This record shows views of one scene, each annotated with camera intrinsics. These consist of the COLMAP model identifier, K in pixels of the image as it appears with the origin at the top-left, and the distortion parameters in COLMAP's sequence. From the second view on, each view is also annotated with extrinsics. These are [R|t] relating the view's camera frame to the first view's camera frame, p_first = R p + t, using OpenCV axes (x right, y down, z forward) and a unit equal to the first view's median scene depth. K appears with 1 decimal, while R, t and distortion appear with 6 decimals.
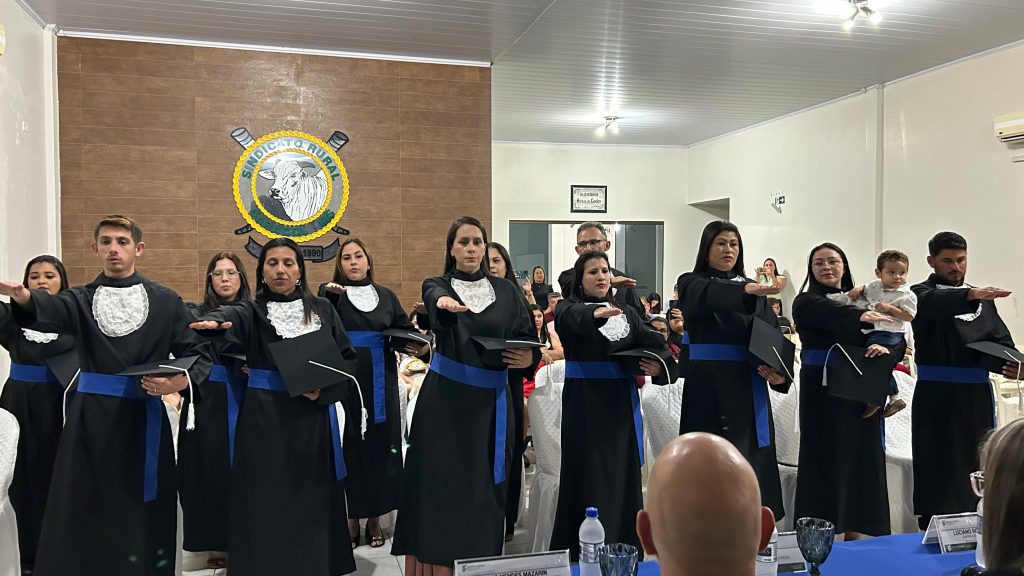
lens RADIAL K [[835.8, 0, 516.2], [0, 835.8, 298.2], [0, 0, 1]] dist [0.002319, -0.018358]
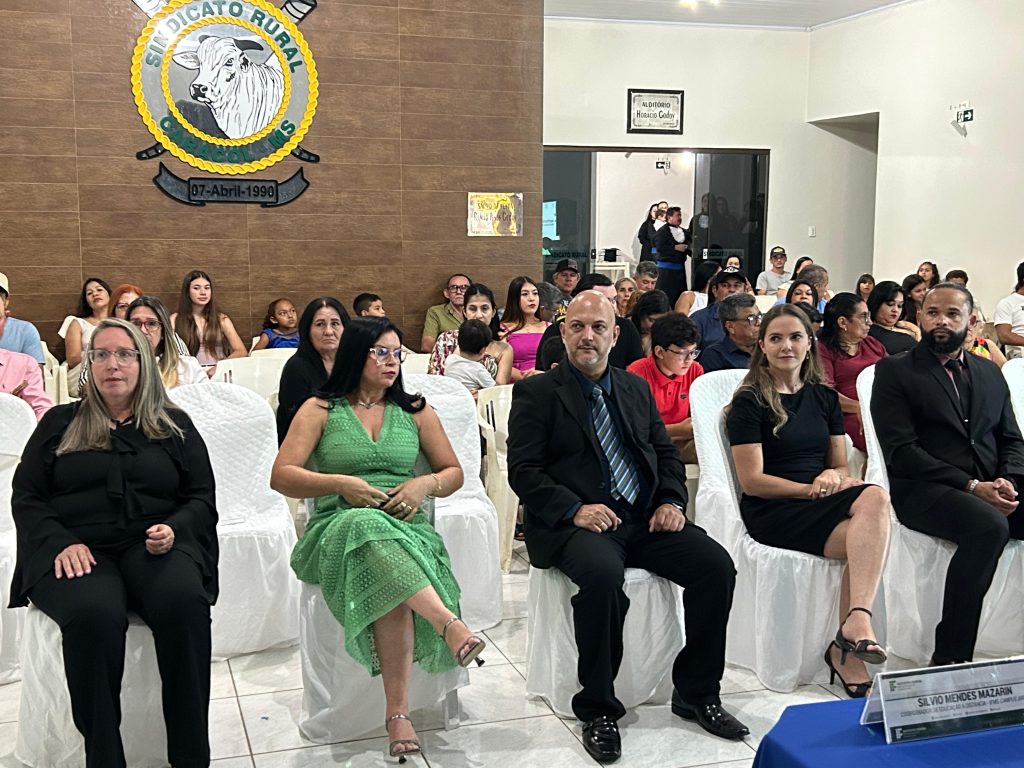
lens RADIAL K [[1289.3, 0, 509.0], [0, 1289.3, 419.3], [0, 0, 1]] dist [0.007977, 0.000000]
pose [[0.999201, 0.001393, 0.039932, -0.097683], [-0.005829, 0.993781, 0.111203, 0.006399], [-0.039529, -0.111347, 0.992995, 0.023069]]
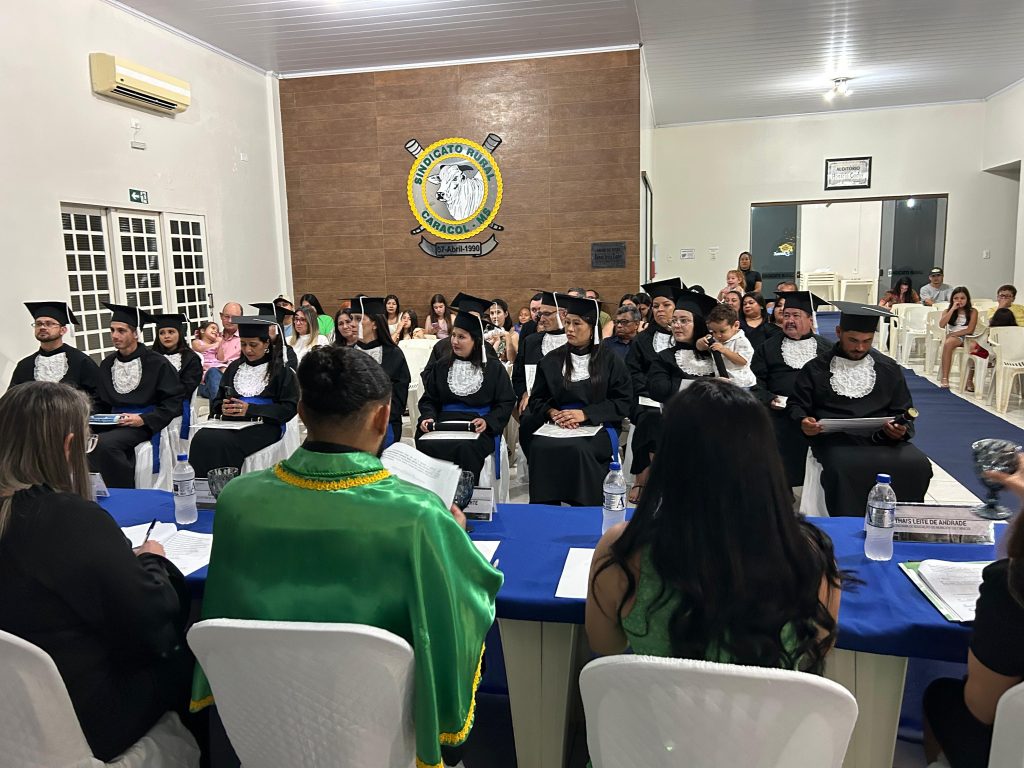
lens RADIAL K [[820.8, 0, 509.5], [0, 820.8, 376.5], [0, 0, 1]] dist [0.018524, -0.040967]
pose [[0.865170, 0.045501, -0.499411, 0.352959], [0.009375, 0.994234, 0.106825, -0.000527], [0.501392, -0.097104, 0.859754, 0.066264]]
